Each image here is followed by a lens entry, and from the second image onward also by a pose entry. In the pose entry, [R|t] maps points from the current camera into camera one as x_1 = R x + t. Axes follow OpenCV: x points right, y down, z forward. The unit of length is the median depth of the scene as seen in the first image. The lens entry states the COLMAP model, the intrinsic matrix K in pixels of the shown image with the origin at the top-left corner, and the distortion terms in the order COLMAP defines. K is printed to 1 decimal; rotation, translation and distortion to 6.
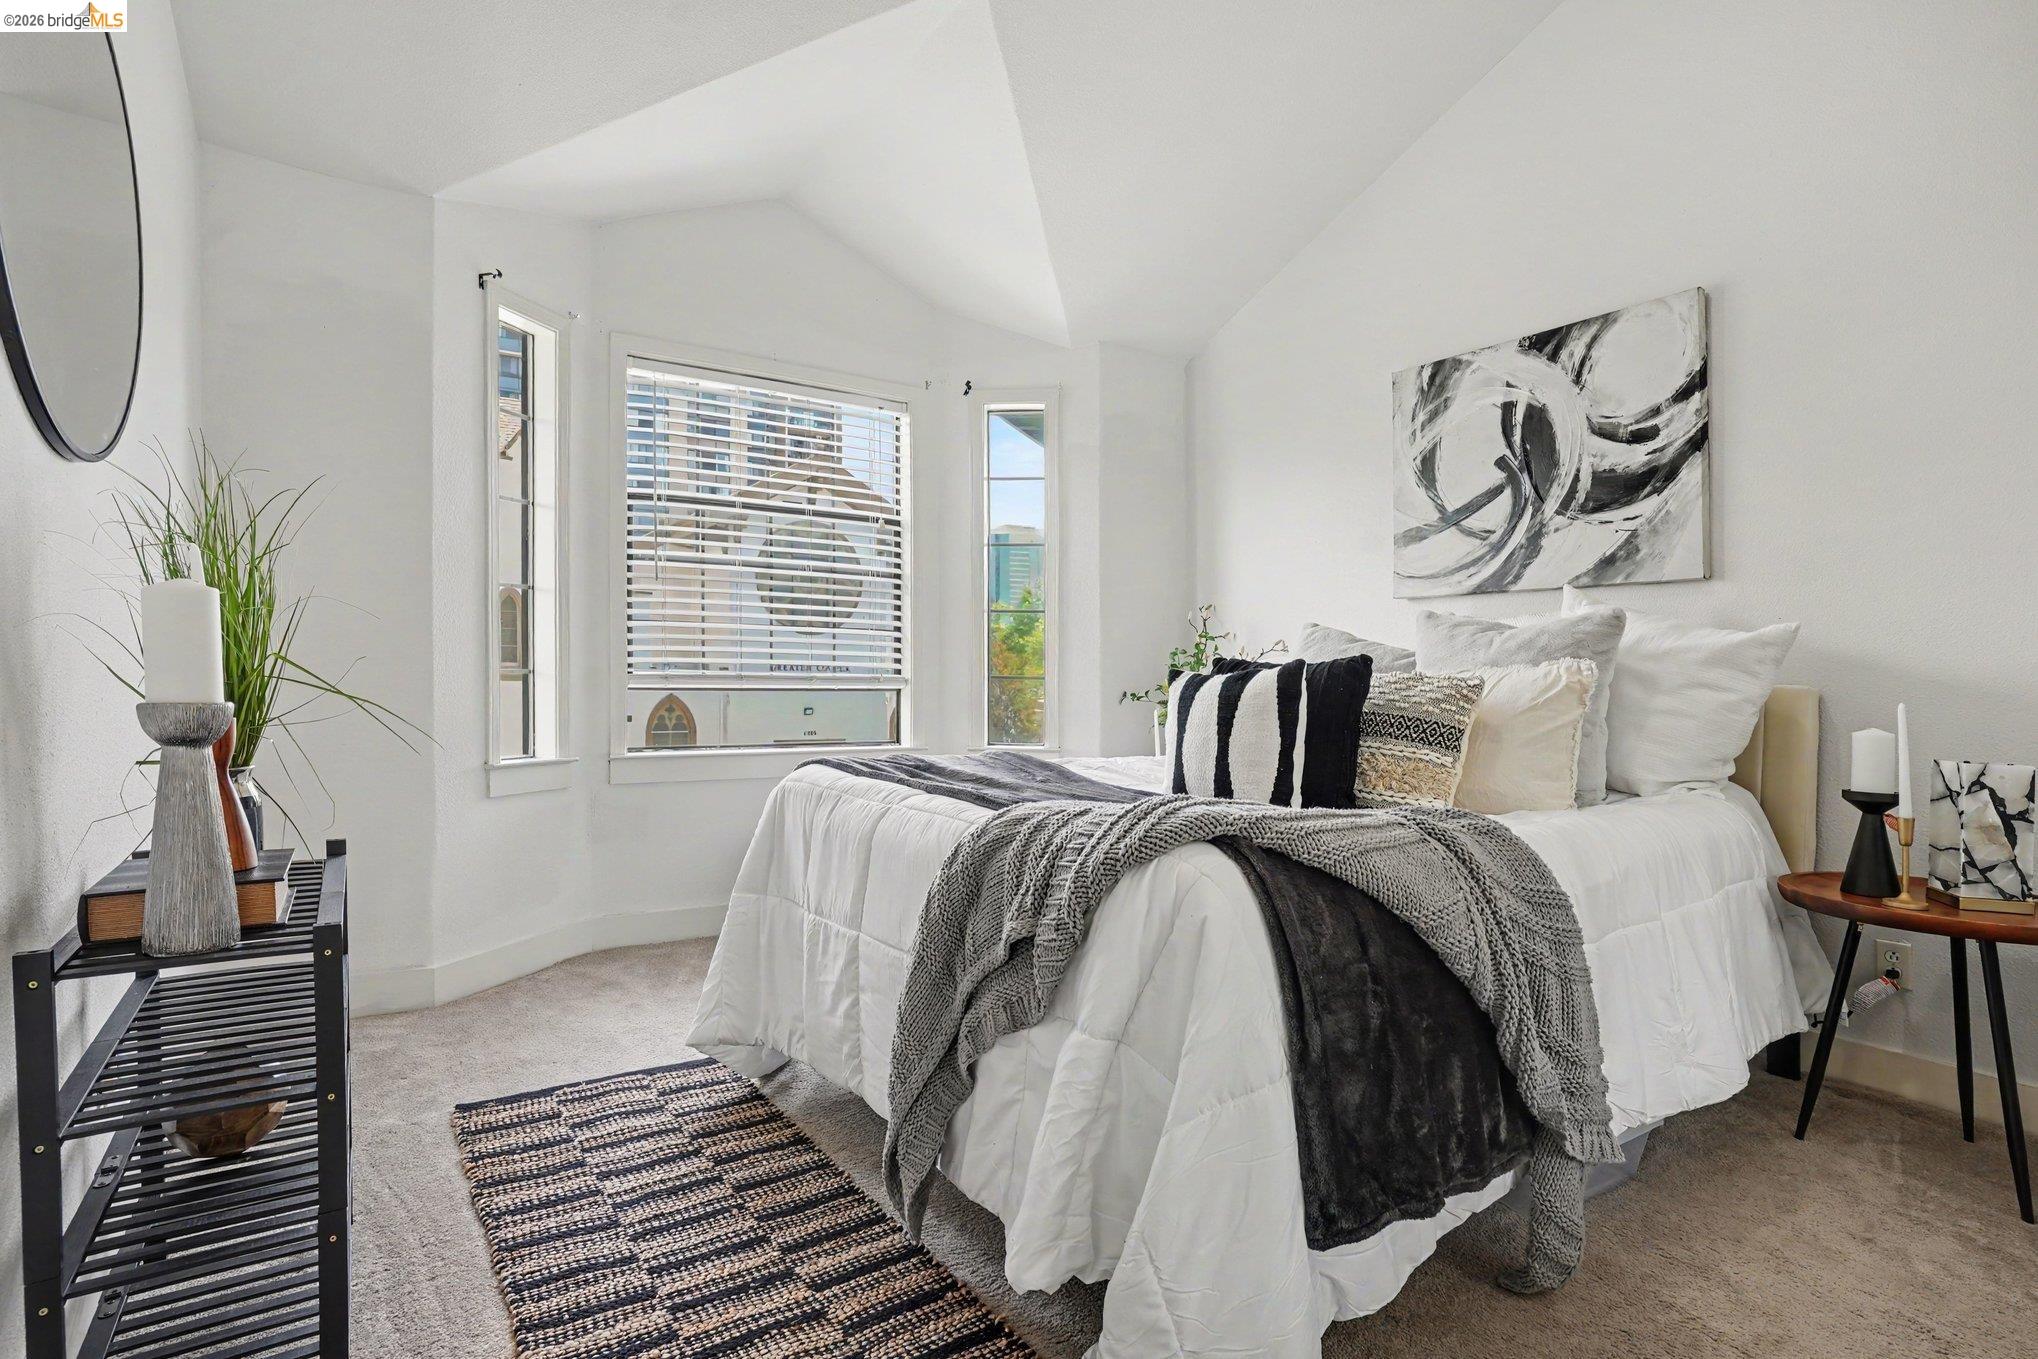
lens RADIAL K [[1001.5, 0, 1022.1], [0, 1001.5, 686.0], [0, 0, 1]] dist [-0.055854, 0.014002]
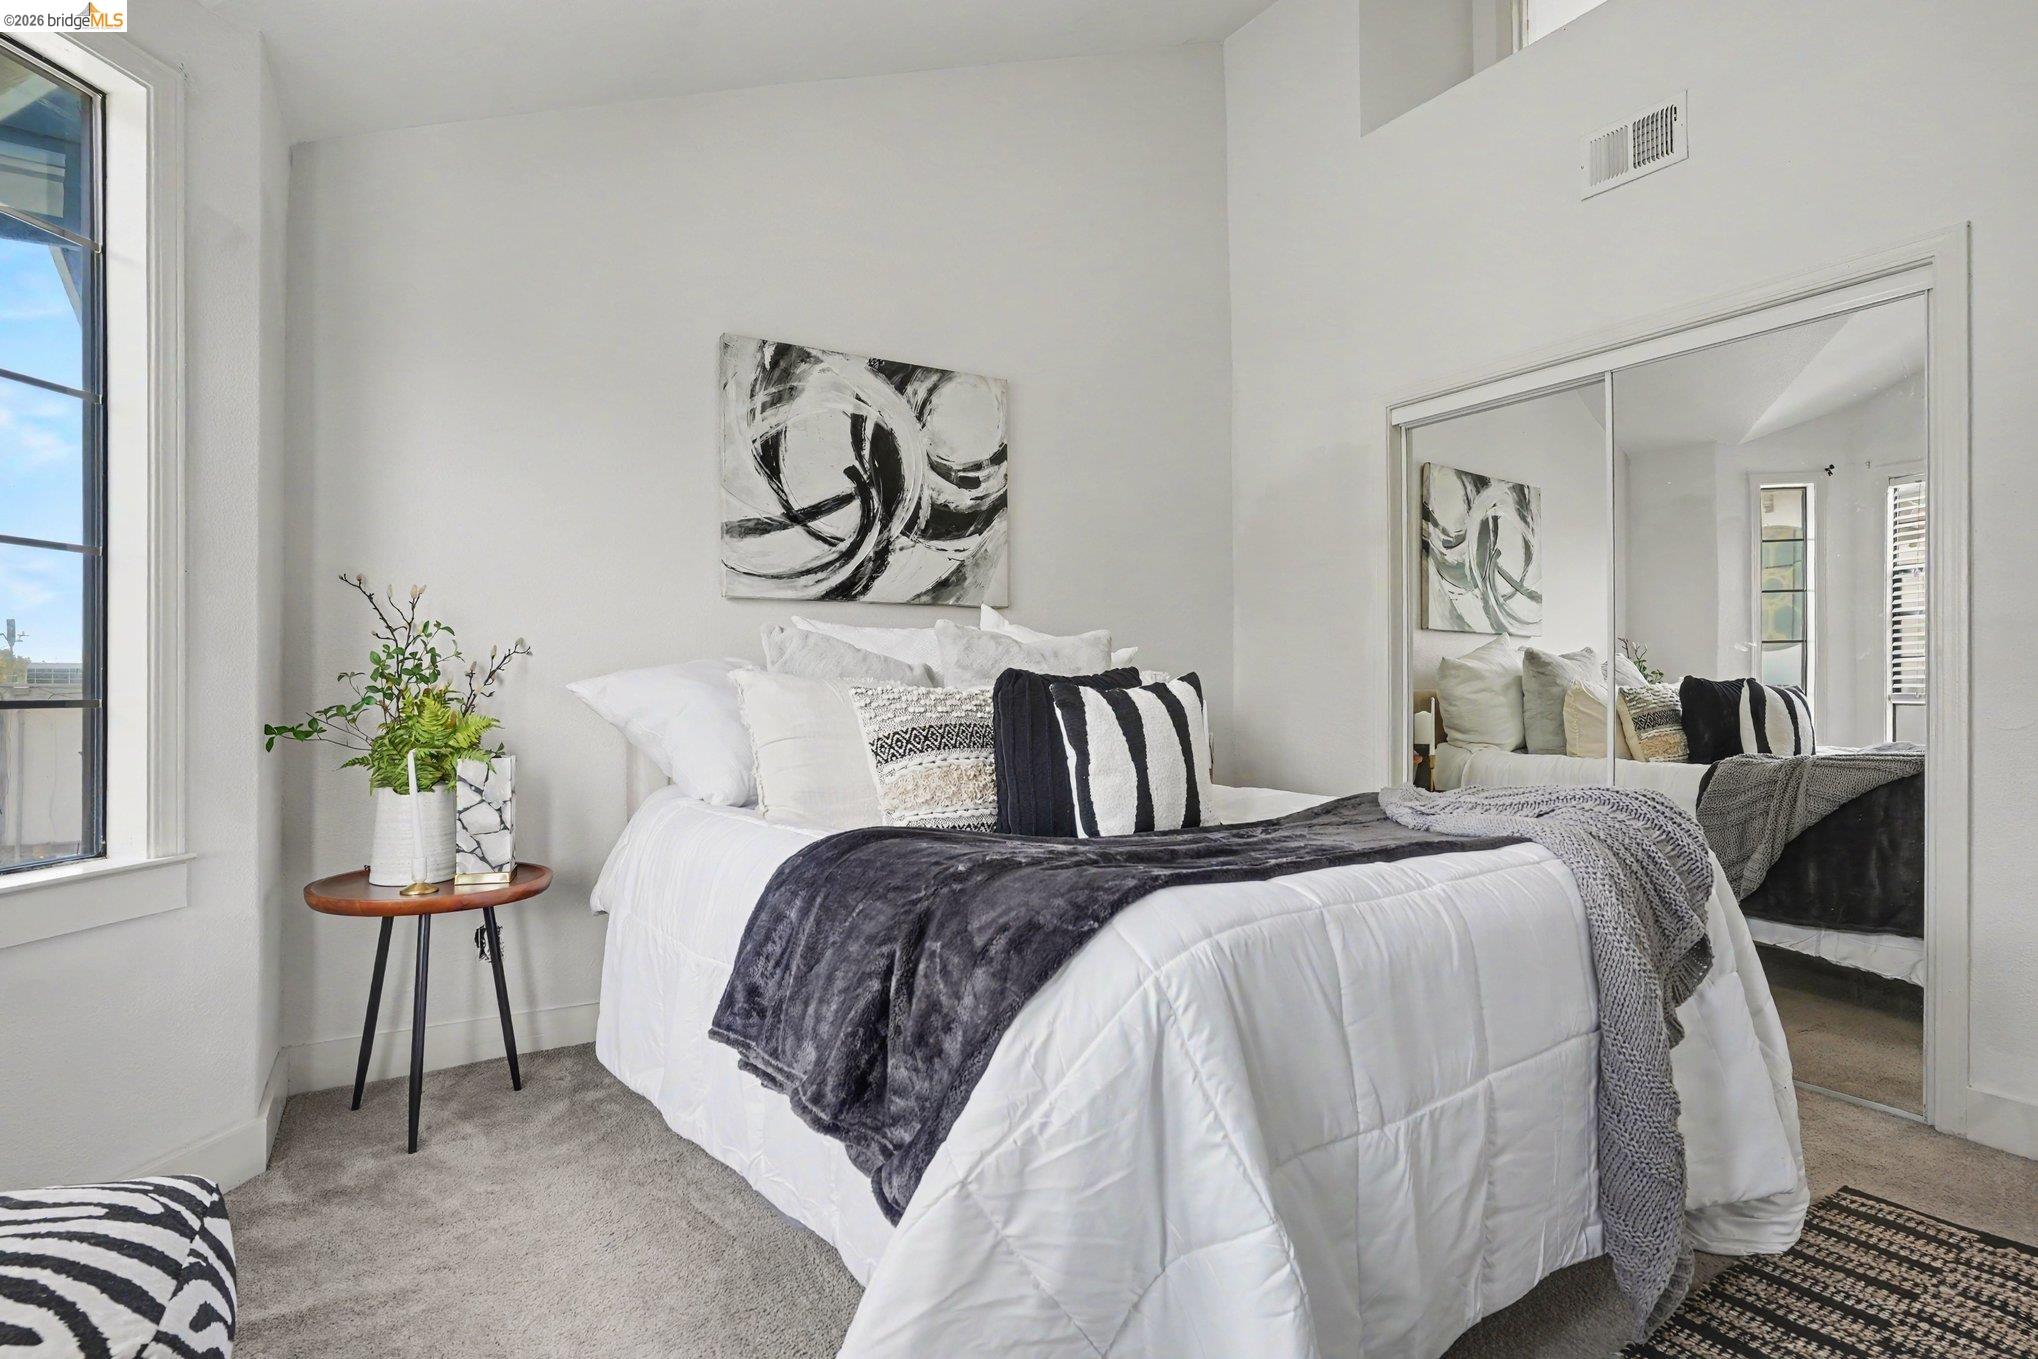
lens RADIAL K [[1001.5, 0, 1024.5], [0, 1001.5, 677.2], [0, 0, 1]] dist [-0.055854, 0.014002]
pose [[0.059402, 0.002543, 0.998231, -0.524606], [0.017163, 0.999846, -0.003568, -0.011542], [-0.998087, 0.017345, 0.059350, 0.778932]]
